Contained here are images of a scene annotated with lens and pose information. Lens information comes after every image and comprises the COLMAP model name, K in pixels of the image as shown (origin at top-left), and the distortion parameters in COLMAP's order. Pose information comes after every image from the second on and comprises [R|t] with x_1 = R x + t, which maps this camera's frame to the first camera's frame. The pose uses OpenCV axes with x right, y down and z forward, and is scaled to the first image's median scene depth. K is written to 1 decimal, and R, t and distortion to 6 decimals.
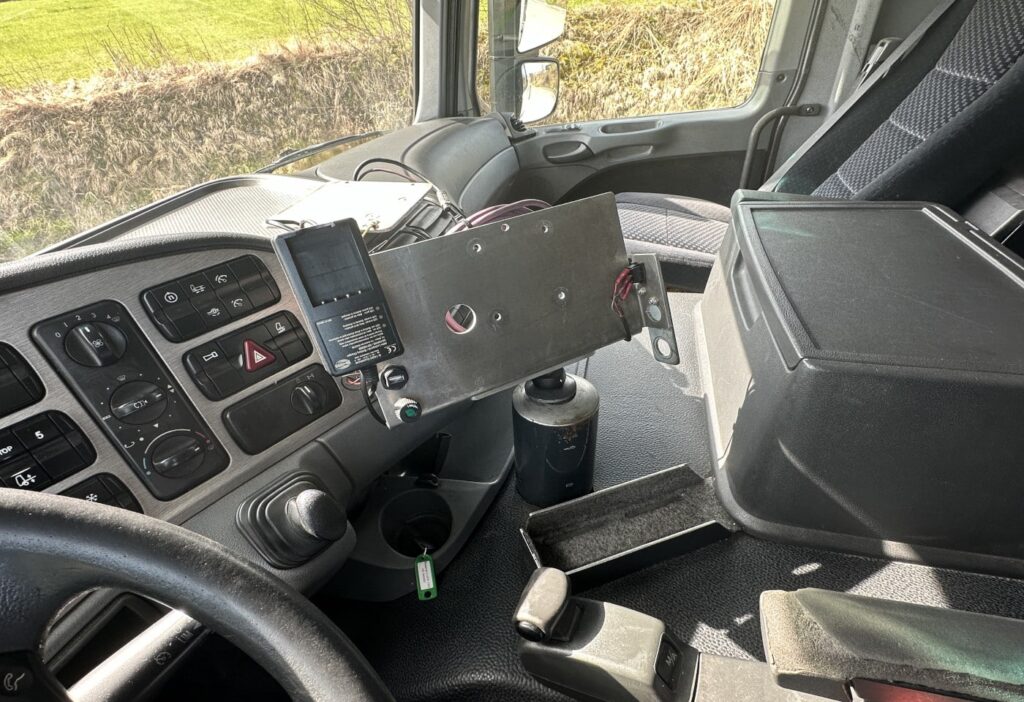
lens RADIAL K [[530.3, 0, 513.5], [0, 530.3, 377.0], [0, 0, 1]] dist [-0.003388, 0.000550]
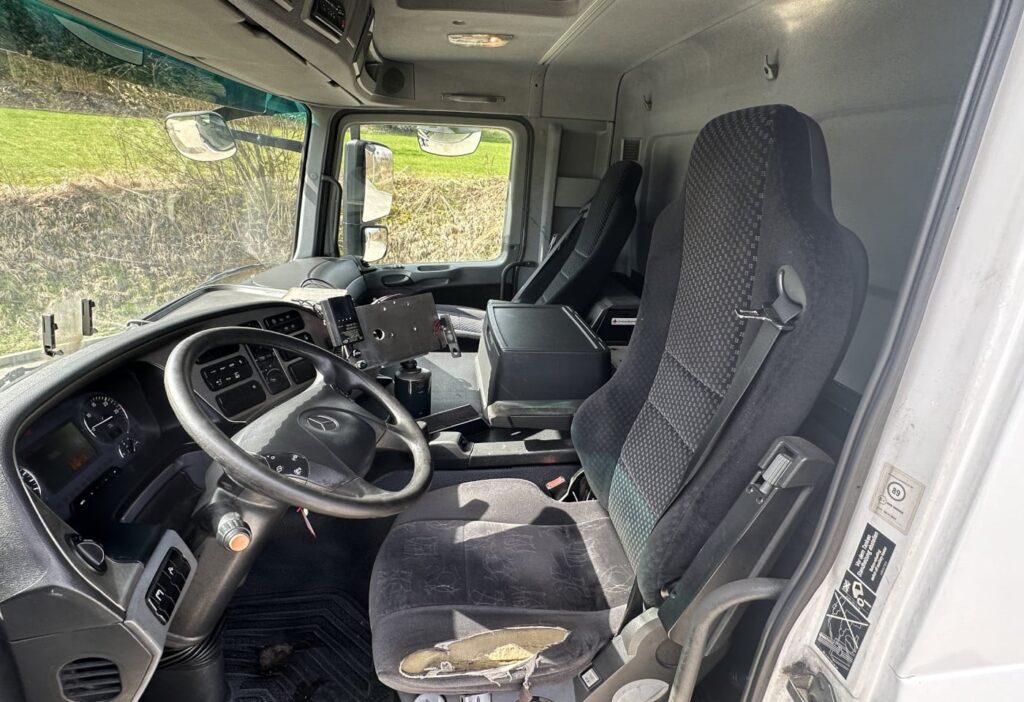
lens RADIAL K [[503.8, 0, 515.2], [0, 503.8, 372.4], [0, 0, 1]] dist [0.000809, 0.000278]
pose [[0.936404, -0.024759, 0.350048, -0.022288], [0.105004, 0.971574, -0.212173, 0.044353], [-0.334844, 0.235436, 0.912387, -0.095679]]
